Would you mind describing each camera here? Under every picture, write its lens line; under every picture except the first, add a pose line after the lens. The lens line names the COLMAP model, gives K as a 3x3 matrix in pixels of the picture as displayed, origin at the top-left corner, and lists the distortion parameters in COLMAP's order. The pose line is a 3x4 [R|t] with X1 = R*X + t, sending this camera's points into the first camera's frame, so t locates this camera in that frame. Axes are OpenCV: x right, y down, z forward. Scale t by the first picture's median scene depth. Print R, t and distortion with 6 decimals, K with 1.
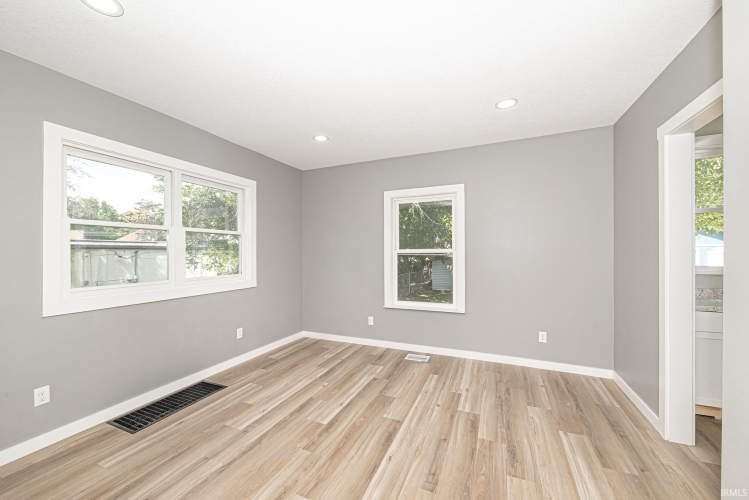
lens RADIAL K [[289.2, 0, 373.6], [0, 289.2, 253.1], [0, 0, 1]] dist [0.000006, -0.000221]
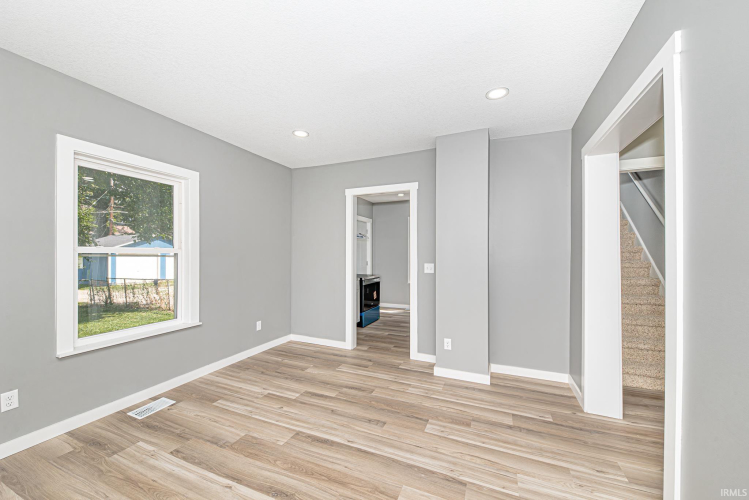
lens RADIAL K [[289.2, 0, 373.6], [0, 289.2, 253.1], [0, 0, 1]] dist [0.000006, -0.000221]
pose [[-0.011465, 0.005836, 0.999917, -0.762146], [0.000142, 0.999983, -0.005834, -0.005435], [-0.999934, 0.000075, -0.011466, 0.664415]]
